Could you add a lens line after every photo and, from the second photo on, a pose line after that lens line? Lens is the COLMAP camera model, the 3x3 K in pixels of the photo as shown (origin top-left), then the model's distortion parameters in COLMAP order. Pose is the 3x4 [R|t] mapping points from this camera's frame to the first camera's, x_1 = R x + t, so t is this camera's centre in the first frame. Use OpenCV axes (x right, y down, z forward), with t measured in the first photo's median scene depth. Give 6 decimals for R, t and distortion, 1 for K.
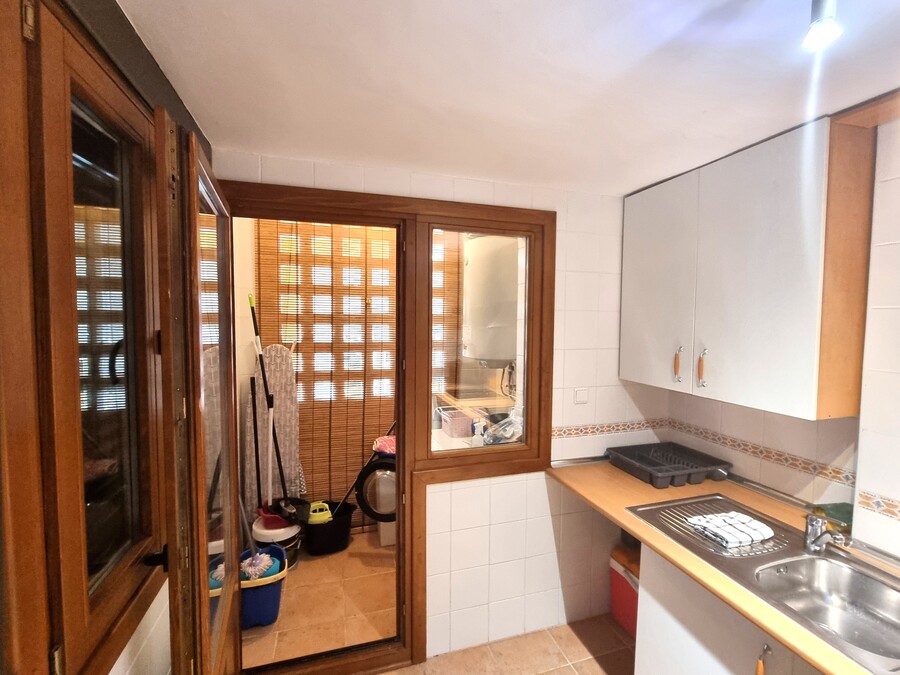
lens RADIAL K [[396.4, 0, 450.0], [0, 396.4, 337.5], [0, 0, 1]] dist [-0.005374, -0.000189]
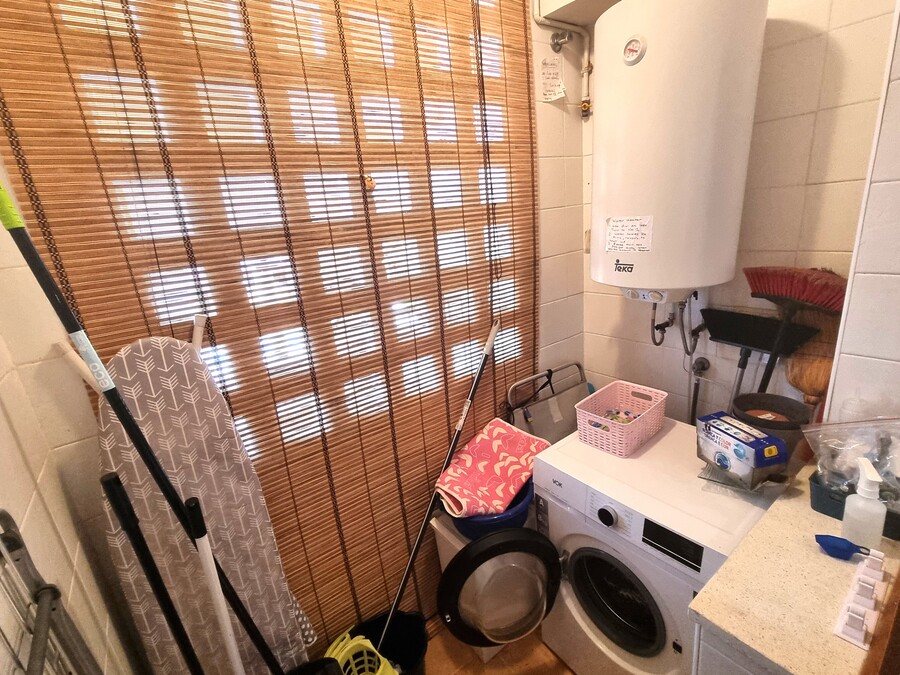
lens RADIAL K [[421.1, 0, 450.0], [0, 421.1, 337.5], [0, 0, 1]] dist [-0.002836, -0.000196]
pose [[0.942137, -0.177850, 0.284161, -0.290469], [0.099204, 0.957612, 0.270439, -0.051731], [-0.320213, -0.226601, 0.919845, 0.576262]]
